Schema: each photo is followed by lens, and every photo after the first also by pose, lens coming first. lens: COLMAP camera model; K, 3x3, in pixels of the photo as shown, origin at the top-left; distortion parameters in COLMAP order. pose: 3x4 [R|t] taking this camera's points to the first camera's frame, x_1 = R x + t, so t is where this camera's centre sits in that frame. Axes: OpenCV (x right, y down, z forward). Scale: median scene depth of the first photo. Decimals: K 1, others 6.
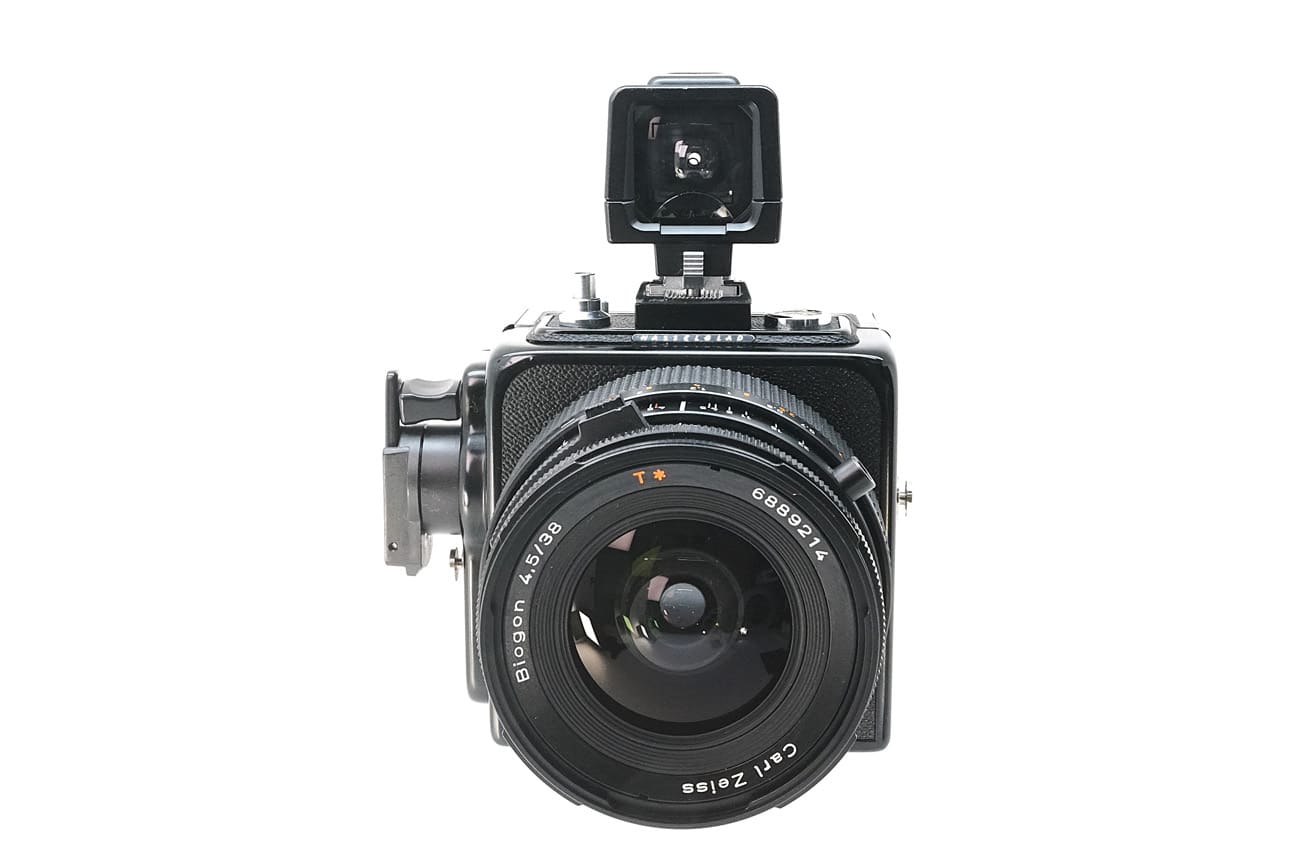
lens RADIAL K [[2370.3, 0, 648.7], [0, 2370.3, 426.3], [0, 0, 1]] dist [-0.050091, 0.000000]
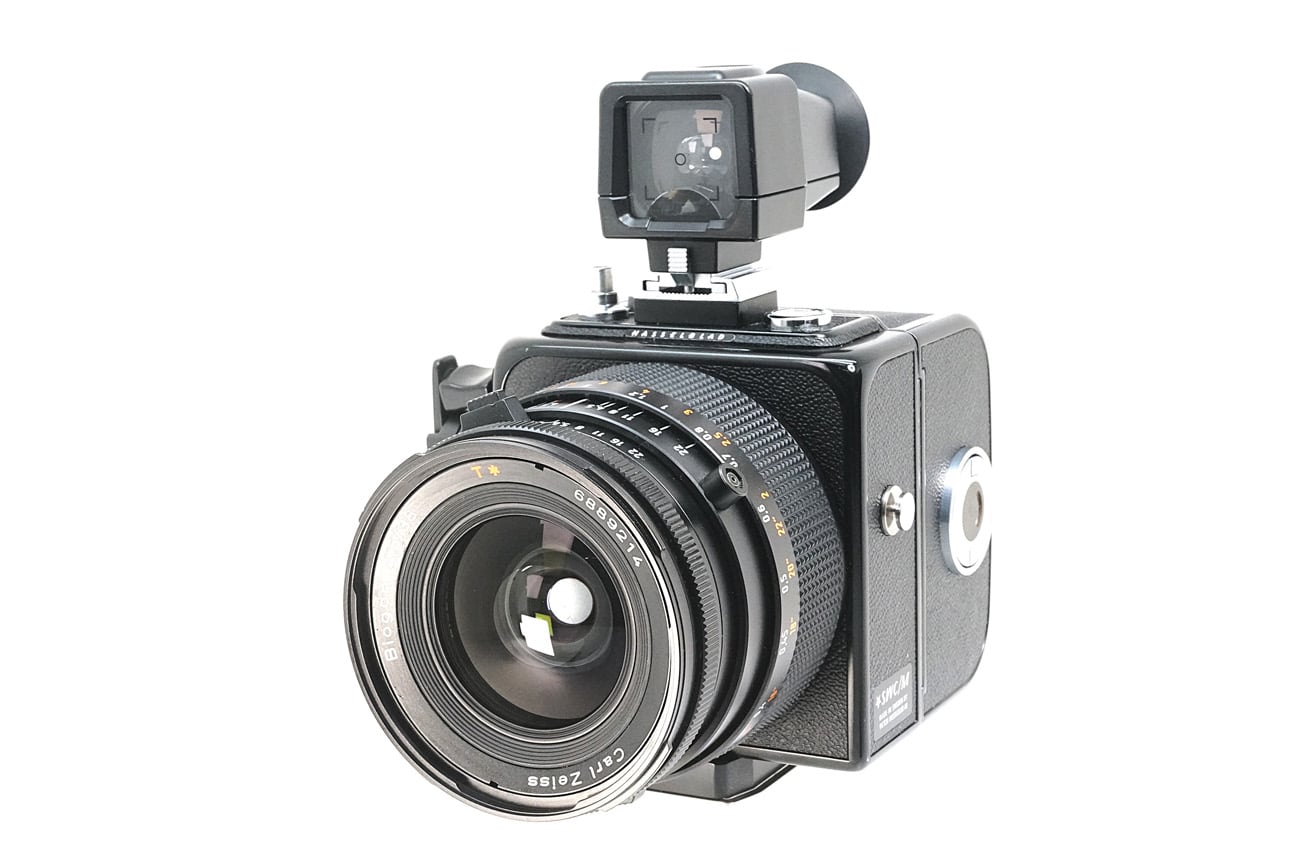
lens RADIAL K [[2370.3, 0, 647.0], [0, 2370.3, 439.3], [0, 0, 1]] dist [-0.050091, 0.000000]
pose [[0.897503, 0.052781, -0.437838, 0.483924], [-0.043977, 0.998575, 0.030232, -0.025197], [0.438810, -0.007878, 0.898546, 0.109872]]
